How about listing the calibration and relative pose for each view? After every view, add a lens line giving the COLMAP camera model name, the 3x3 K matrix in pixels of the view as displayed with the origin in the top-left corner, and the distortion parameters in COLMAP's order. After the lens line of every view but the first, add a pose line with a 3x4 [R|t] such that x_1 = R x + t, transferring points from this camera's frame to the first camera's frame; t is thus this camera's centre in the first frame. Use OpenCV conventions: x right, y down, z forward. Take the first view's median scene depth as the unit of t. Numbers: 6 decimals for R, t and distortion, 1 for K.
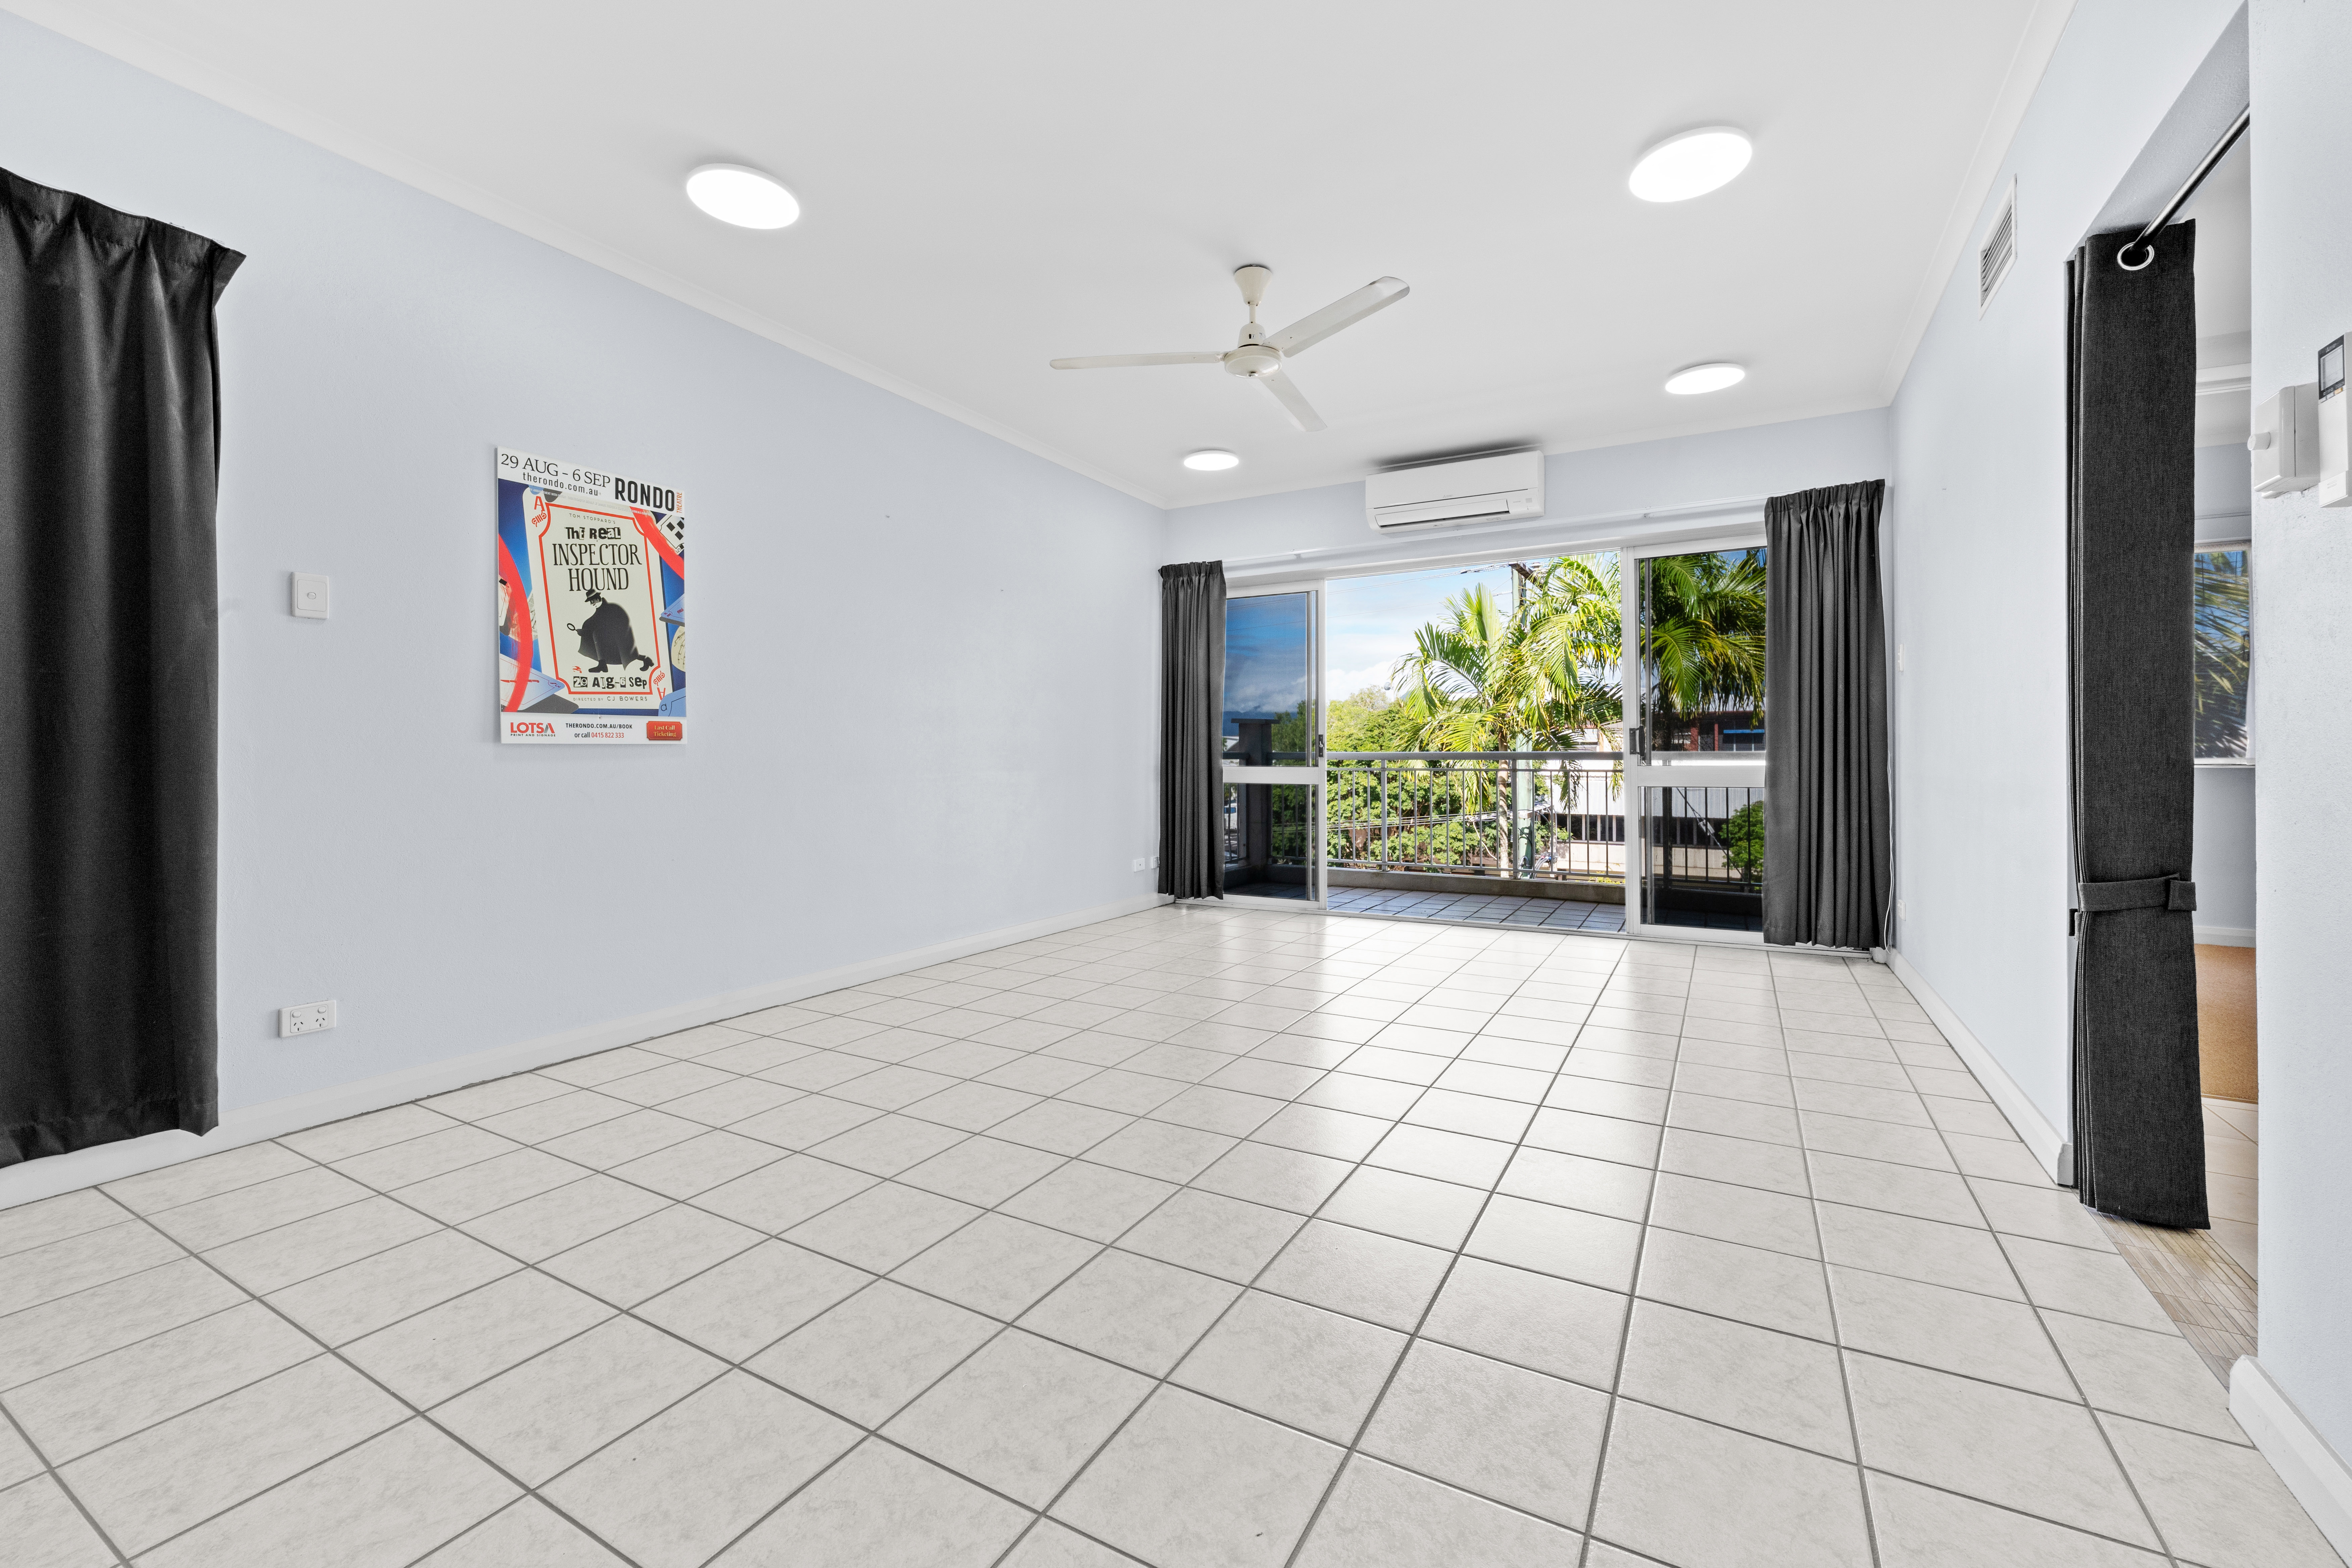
lens RADIAL K [[959.0, 0, 1172.5], [0, 959.0, 774.0], [0, 0, 1]] dist [-0.000290, 0.000043]
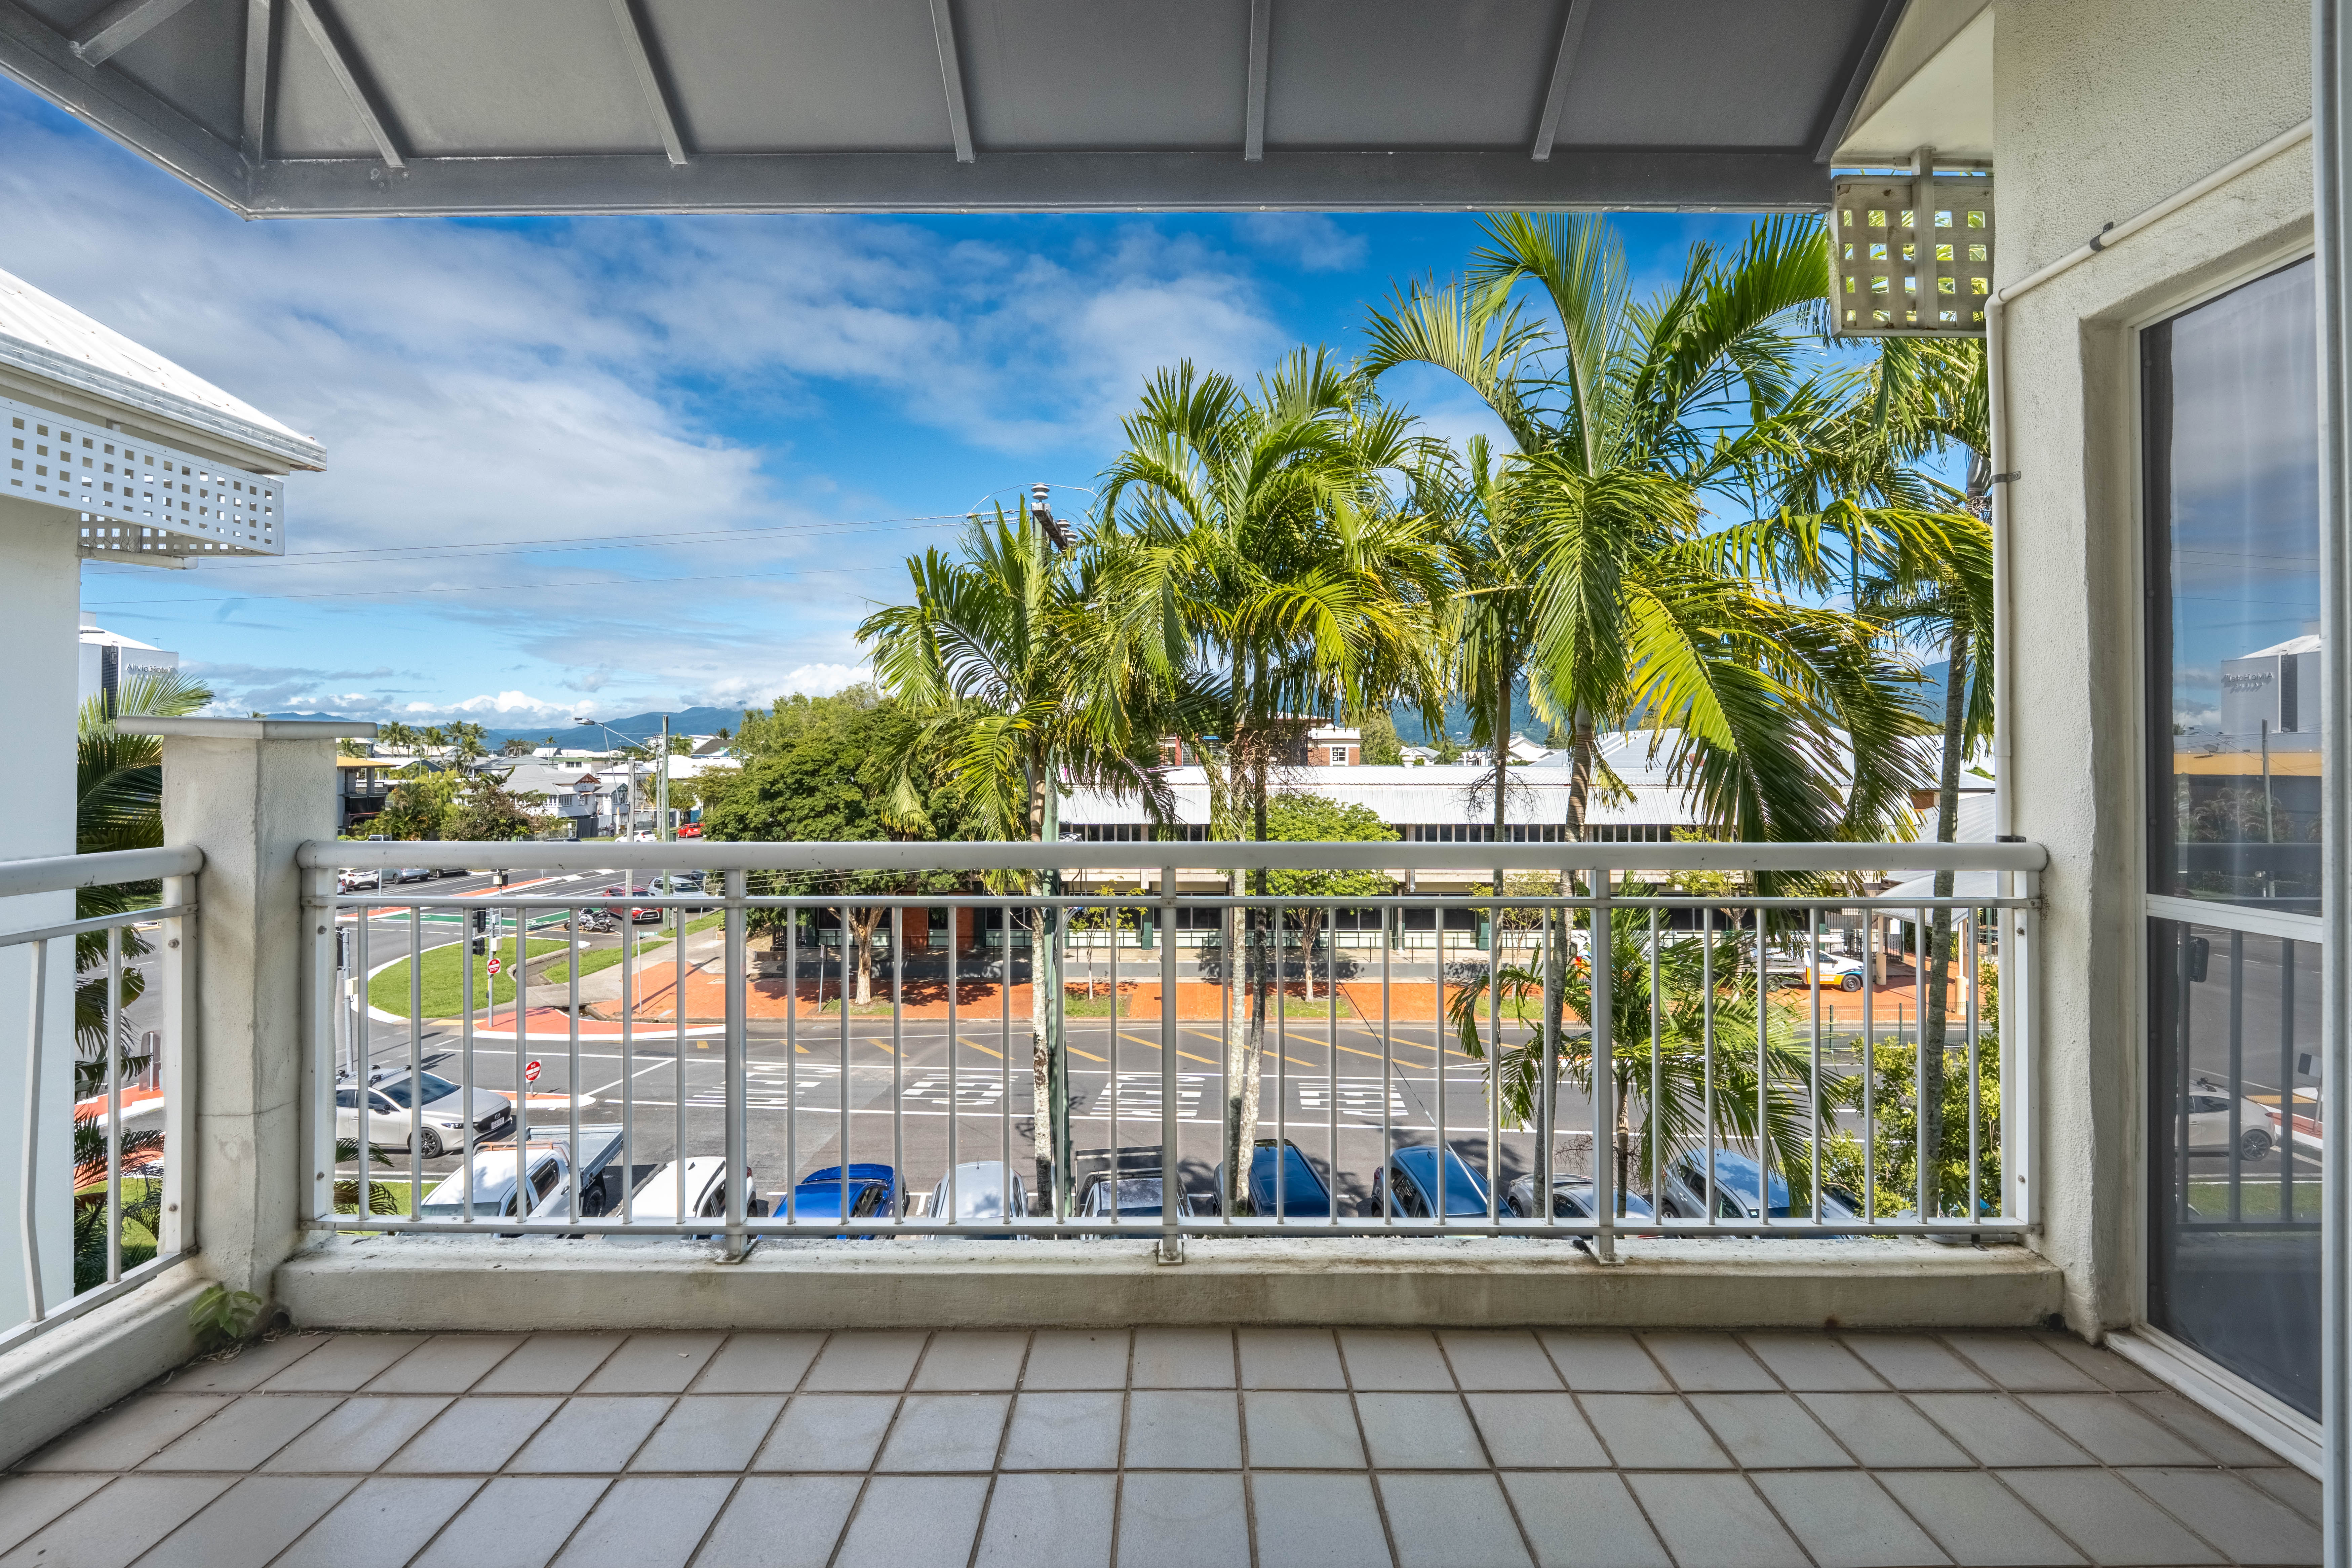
lens RADIAL K [[959.0, 0, 1172.5], [0, 959.0, 774.0], [0, 0, 1]] dist [-0.000290, 0.000043]
pose [[0.870118, 0.008277, 0.492775, 0.039942], [-0.006473, 0.999965, -0.005366, -0.007486], [-0.492802, 0.001479, 0.870140, 0.154449]]
